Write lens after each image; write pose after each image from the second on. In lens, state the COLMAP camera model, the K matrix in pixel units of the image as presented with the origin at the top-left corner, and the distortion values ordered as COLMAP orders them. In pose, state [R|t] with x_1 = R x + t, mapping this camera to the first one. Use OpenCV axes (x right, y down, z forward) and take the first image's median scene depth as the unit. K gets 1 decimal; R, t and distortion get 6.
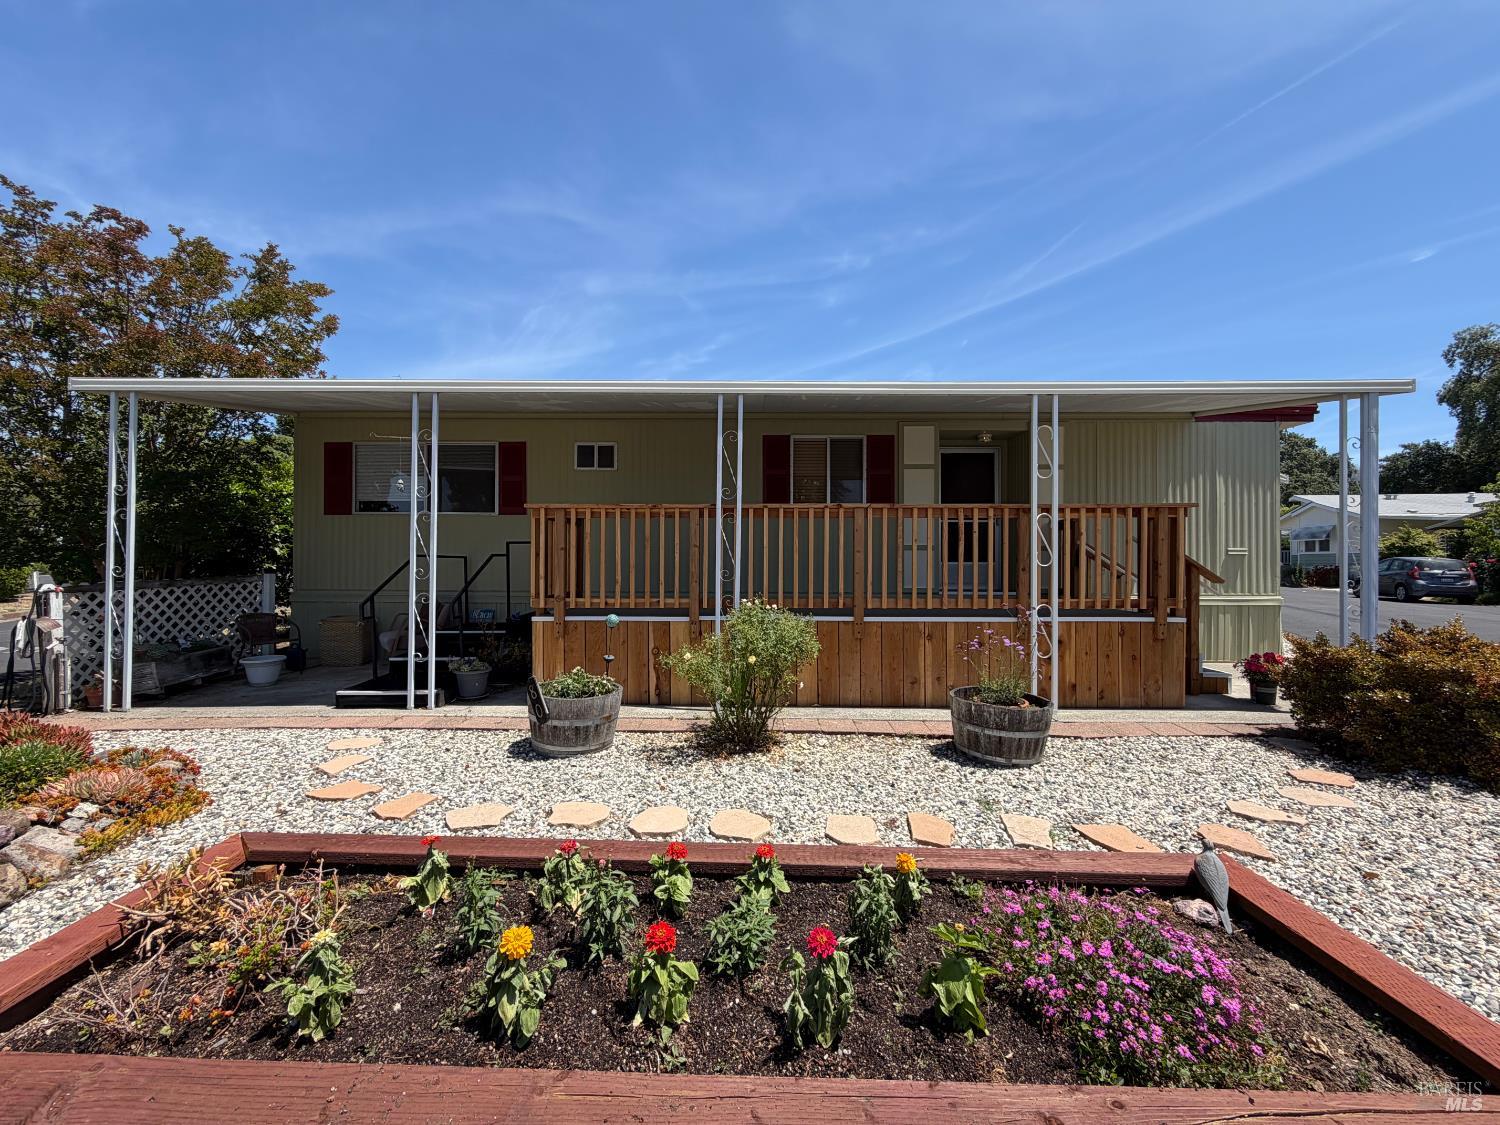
lens RADIAL K [[611.4, 0, 756.6], [0, 611.4, 557.8], [0, 0, 1]] dist [-0.005983, 0.000805]
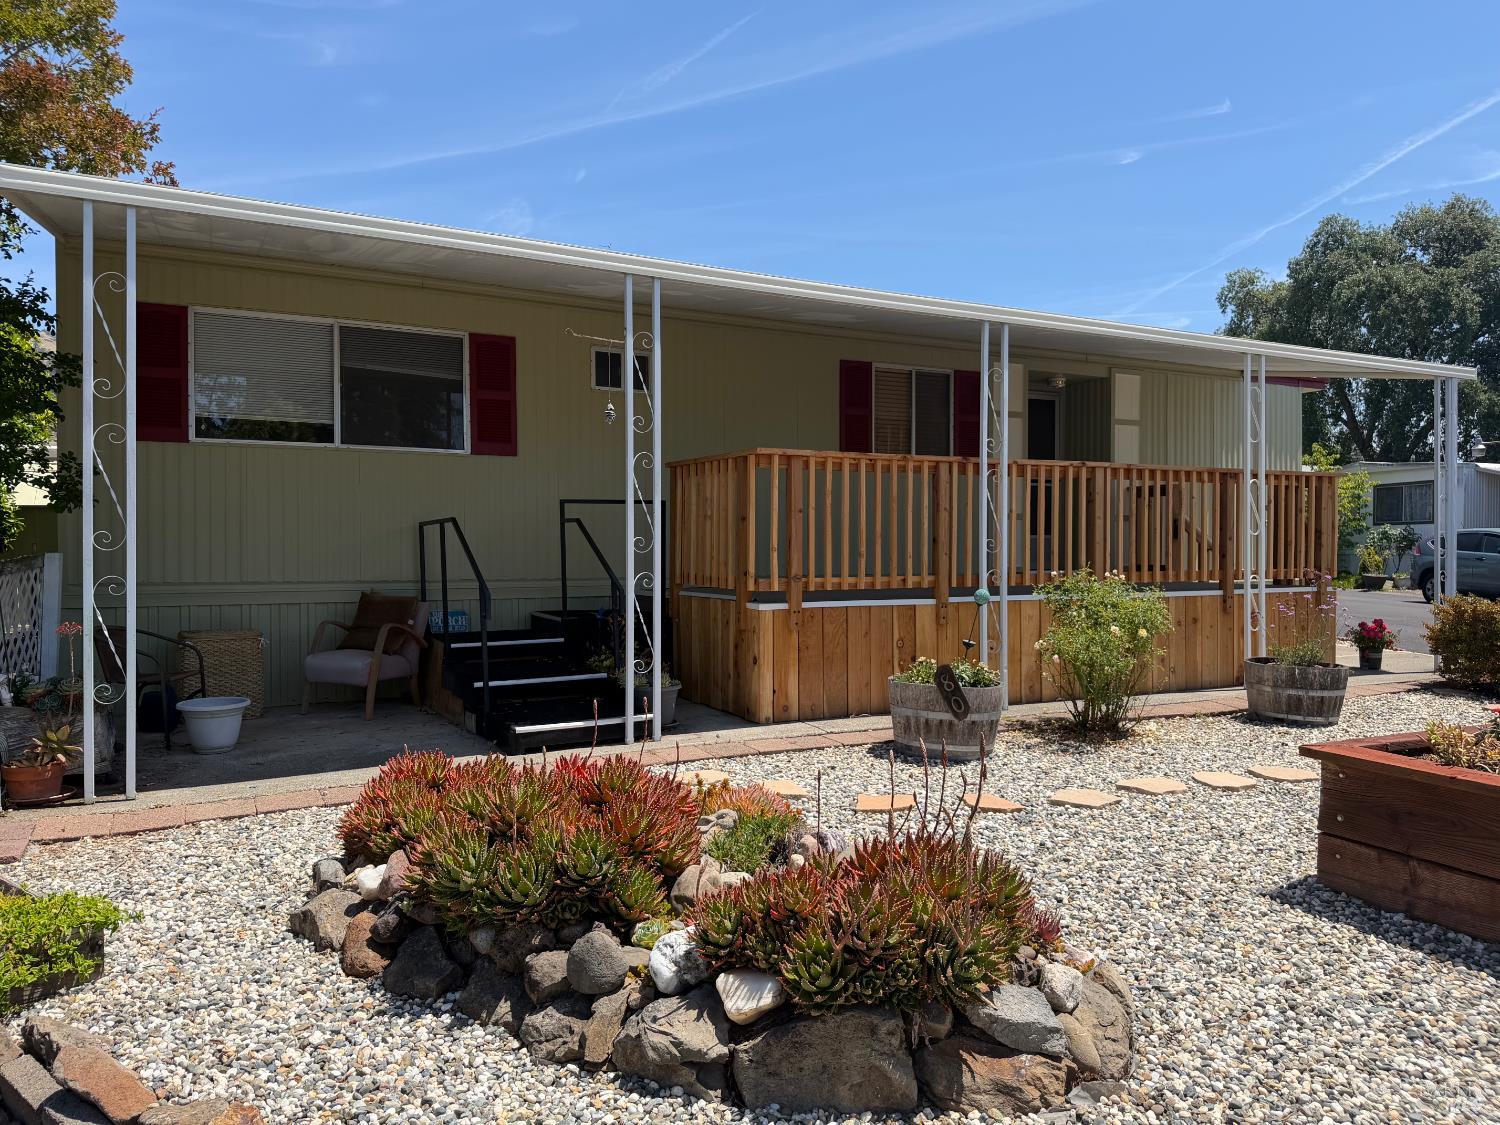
lens RADIAL K [[1075.1, 0, 745.9], [0, 1075.1, 537.8], [0, 0, 1]] dist [0.038387, -0.052475]
pose [[0.877440, 0.001083, 0.479686, -0.708262], [-0.001762, 0.999998, 0.000965, 0.012539], [-0.479684, -0.001692, 0.877440, -0.074134]]
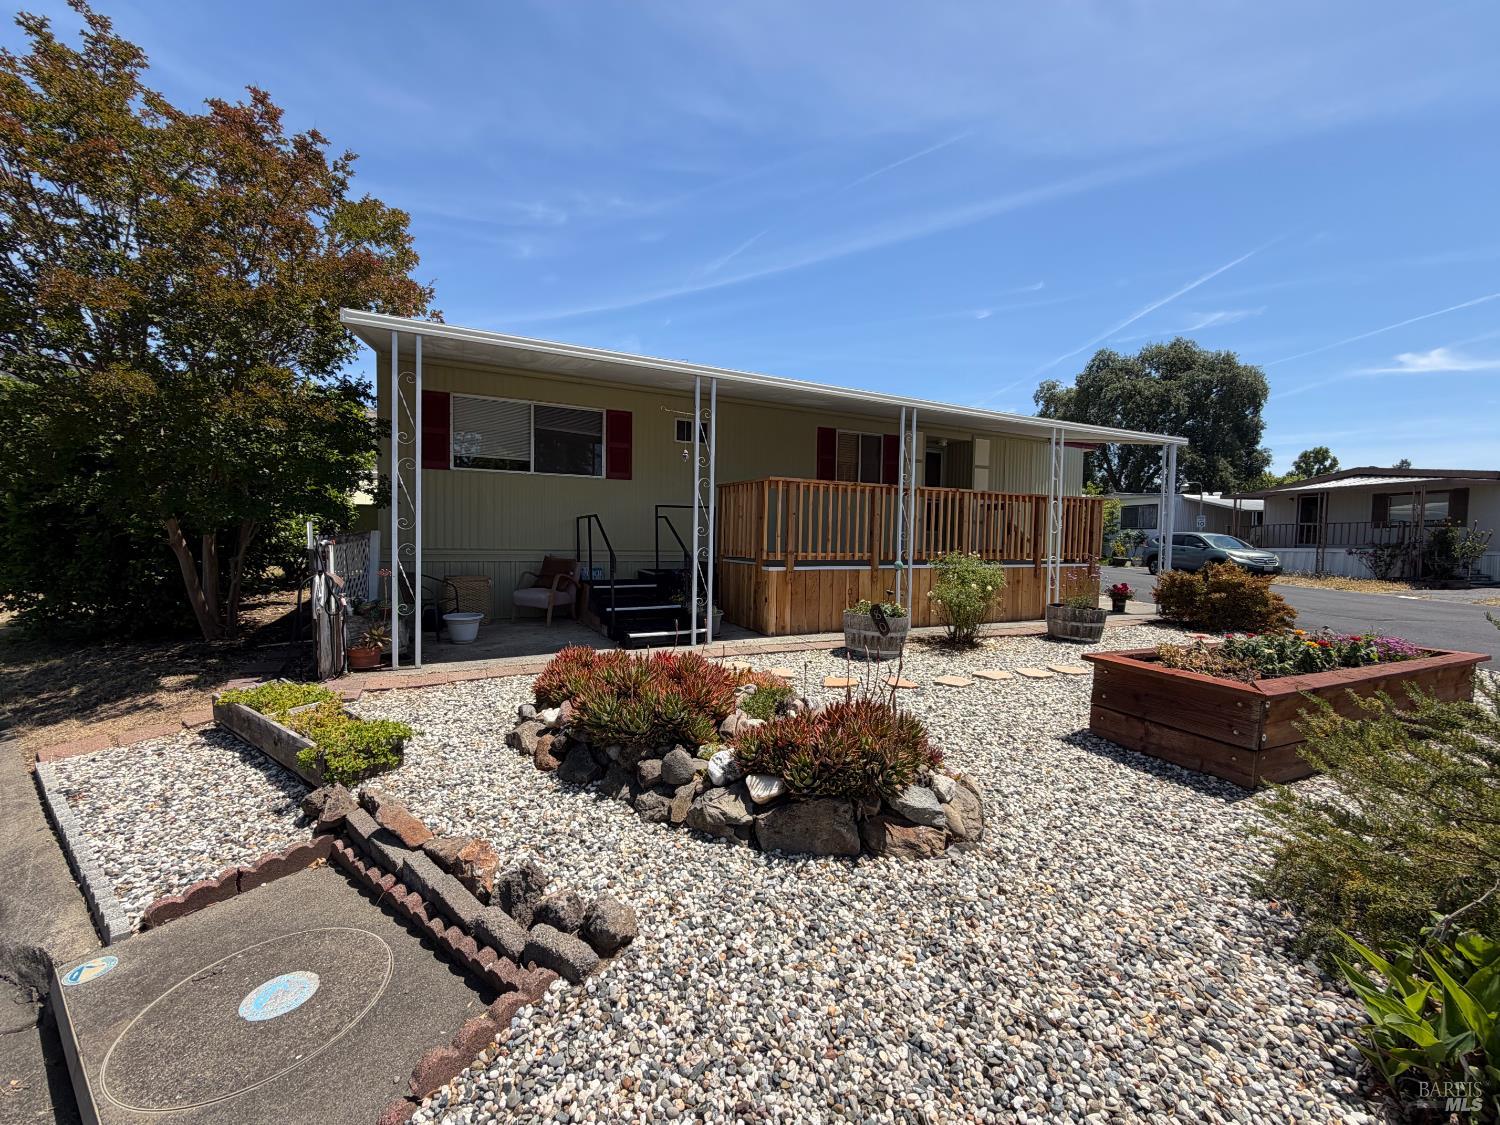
lens RADIAL K [[611.4, 0, 738.3], [0, 611.4, 548.8], [0, 0, 1]] dist [-0.005983, 0.000805]
pose [[0.892232, 0.003110, 0.451567, -0.710094], [-0.019382, 0.999318, 0.031414, 0.015100], [-0.451161, -0.036781, 0.891684, -0.063080]]
